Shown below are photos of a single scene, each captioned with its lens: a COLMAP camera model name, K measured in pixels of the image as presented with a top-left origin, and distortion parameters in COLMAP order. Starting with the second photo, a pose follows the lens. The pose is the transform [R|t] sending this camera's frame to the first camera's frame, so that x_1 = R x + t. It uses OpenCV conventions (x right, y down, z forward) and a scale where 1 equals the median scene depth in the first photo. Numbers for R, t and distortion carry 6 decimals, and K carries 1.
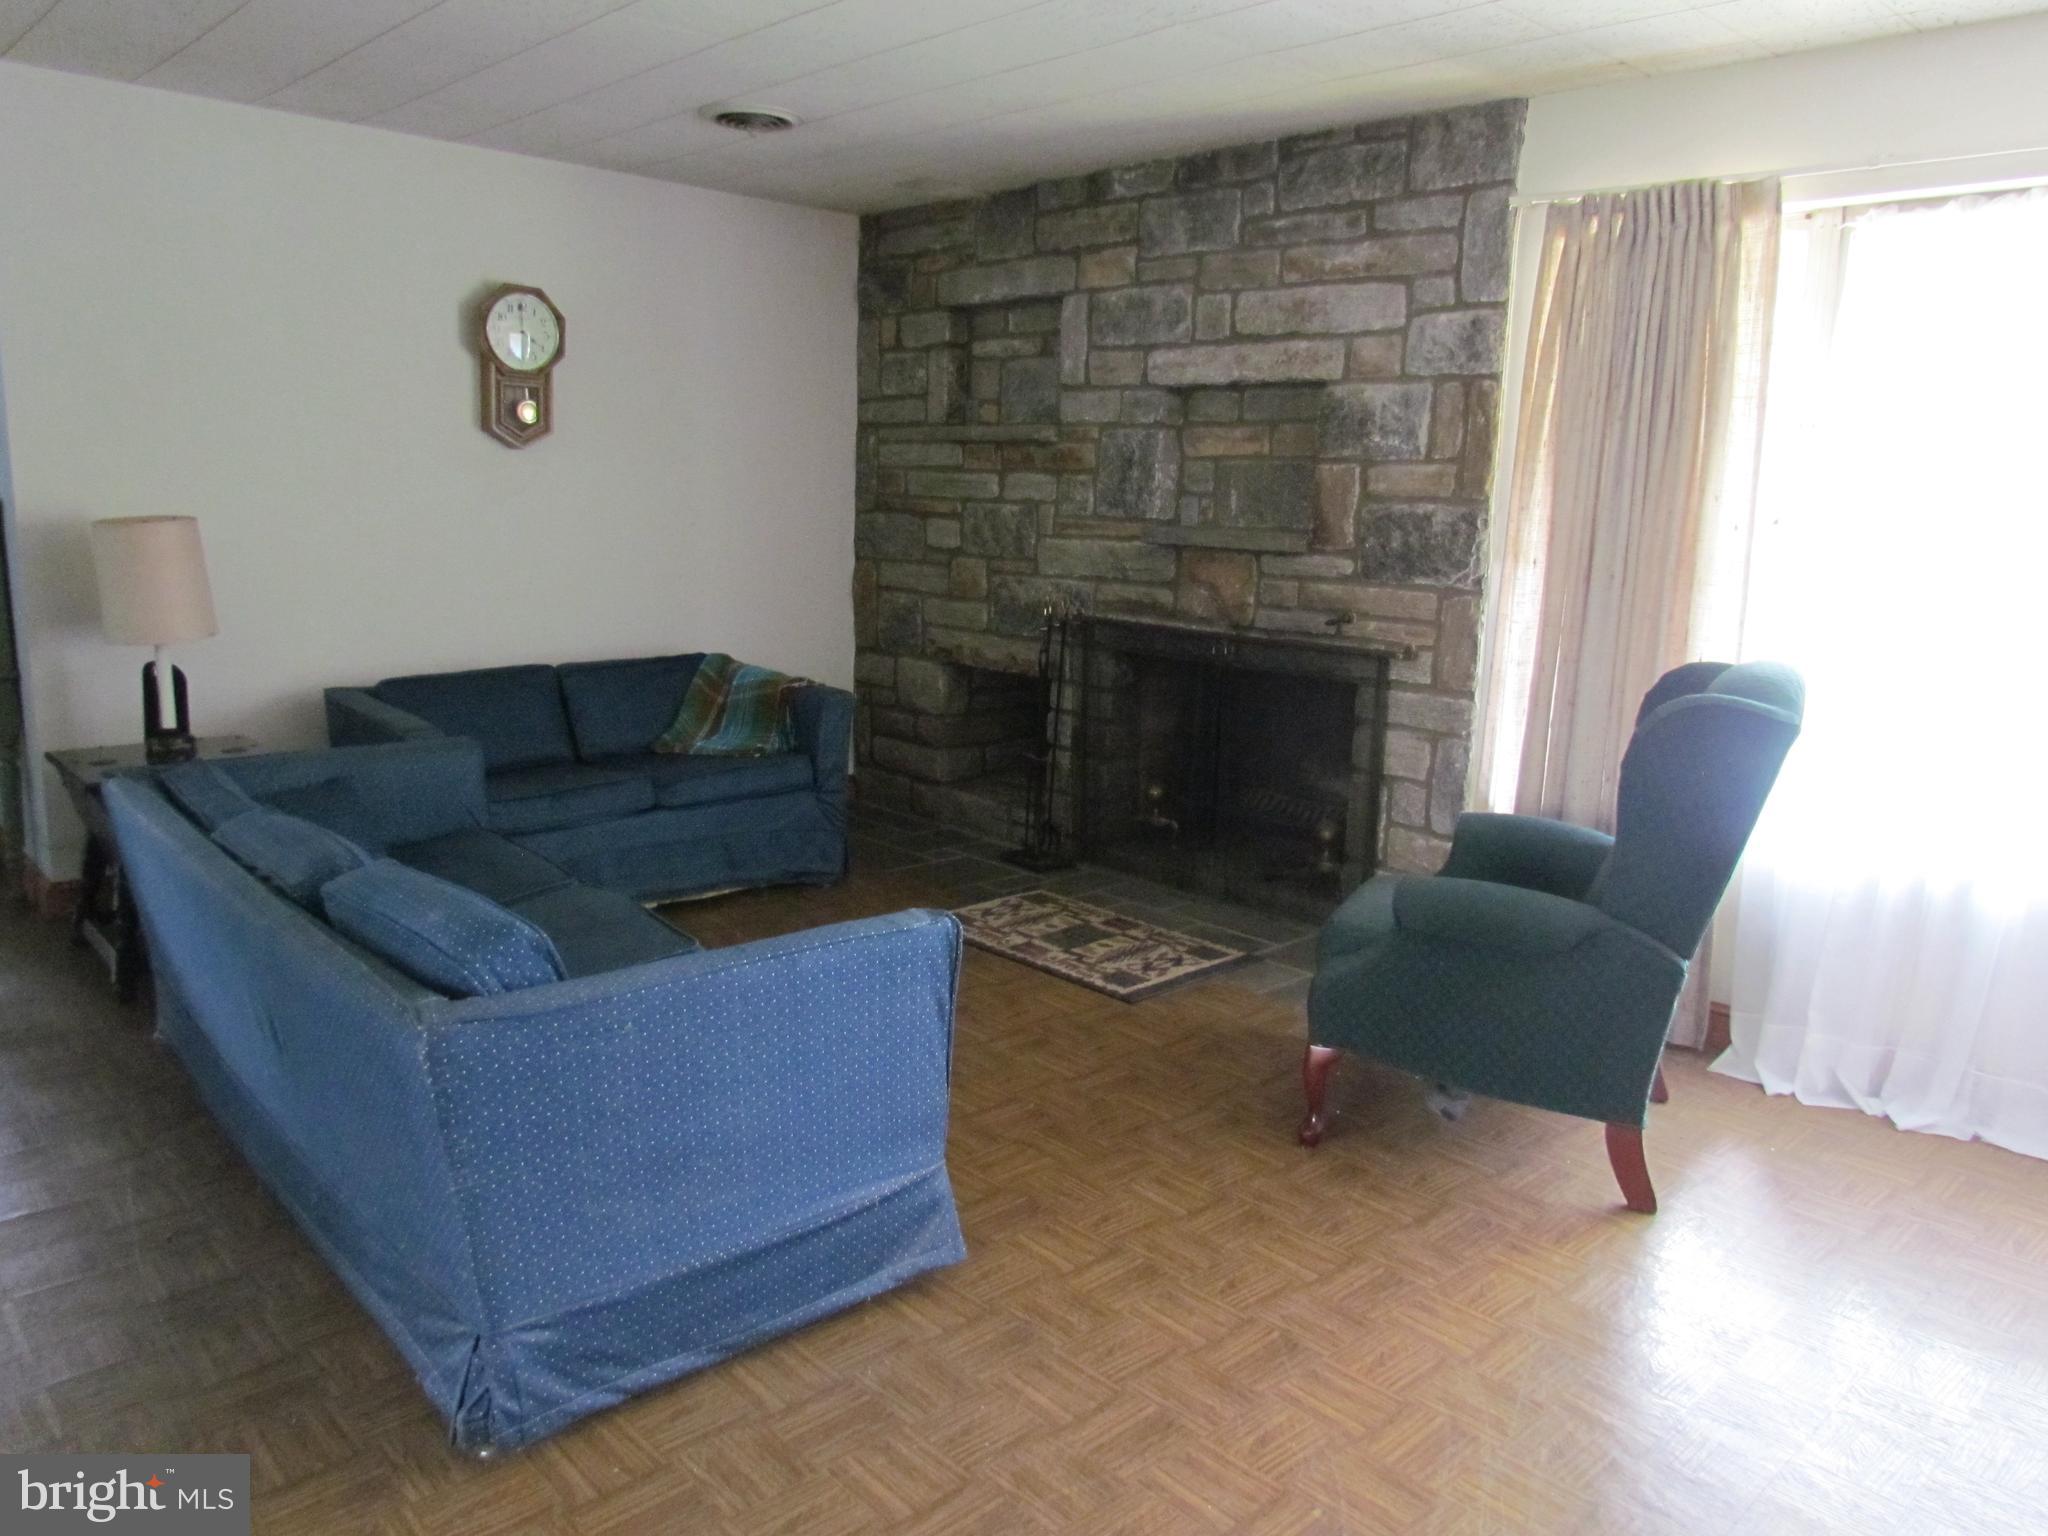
lens RADIAL K [[1462.0, 0, 1106.5], [0, 1462.0, 772.5], [0, 0, 1]] dist [-0.030781, 0.012566]
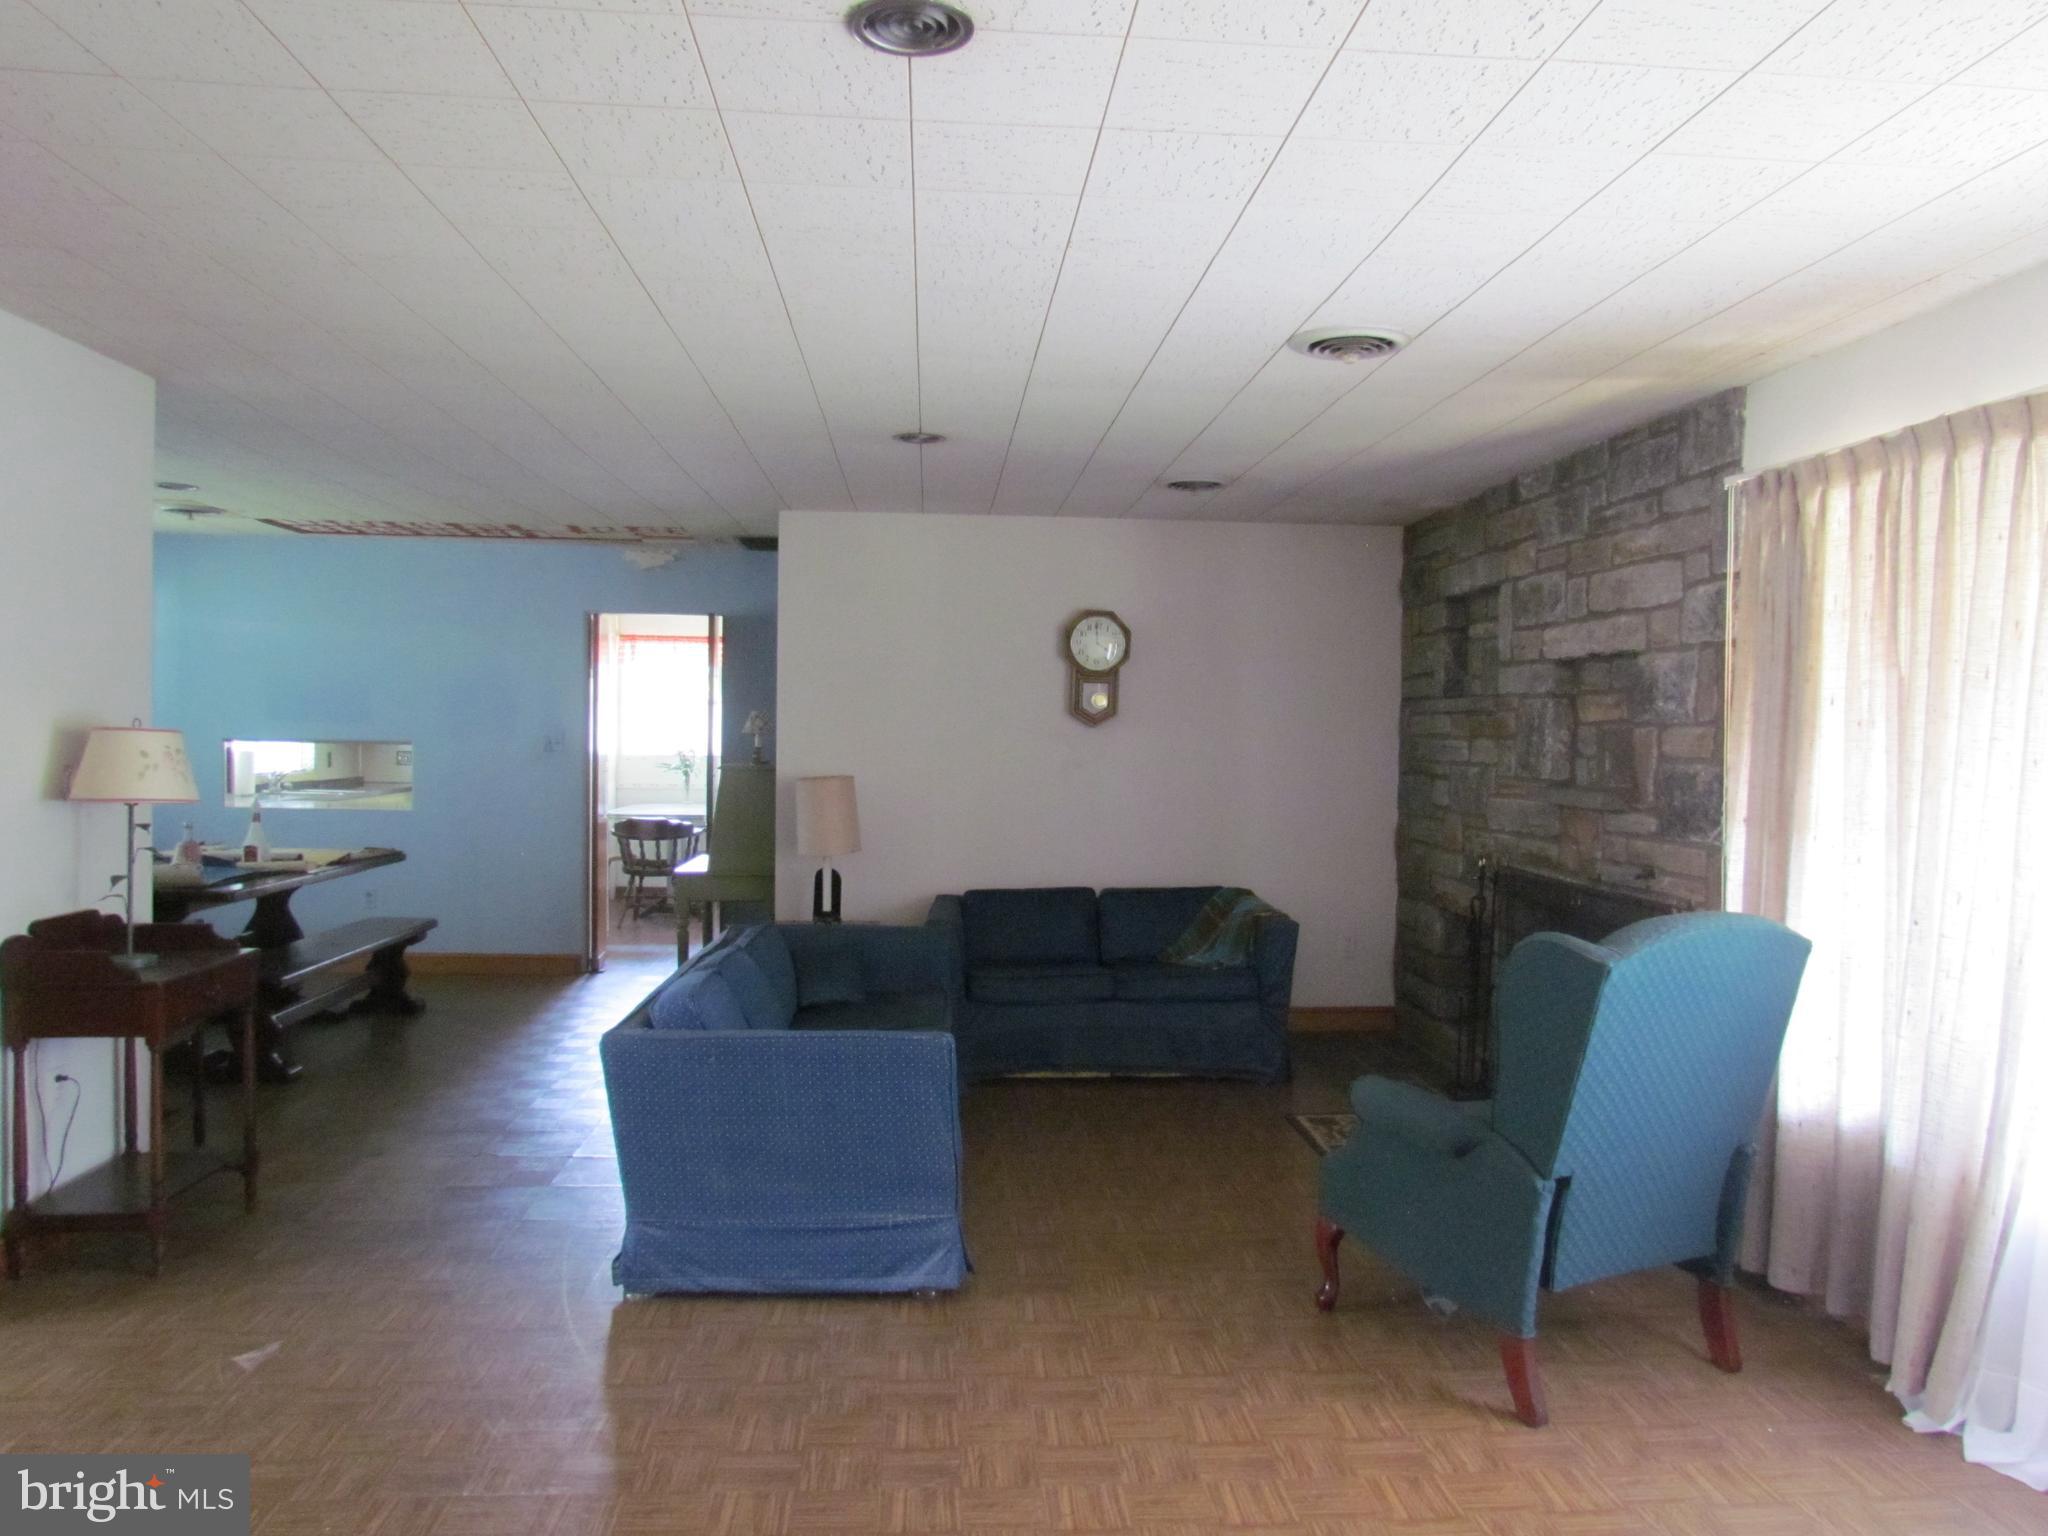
lens RADIAL K [[1462.0, 0, 1043.5], [0, 1462.0, 772.0], [0, 0, 1]] dist [-0.030781, 0.012566]
pose [[0.774585, -0.002551, -0.632465, 0.451144], [-0.110071, 0.984188, -0.138774, 0.012973], [0.622818, 0.177108, 0.762056, -0.062293]]
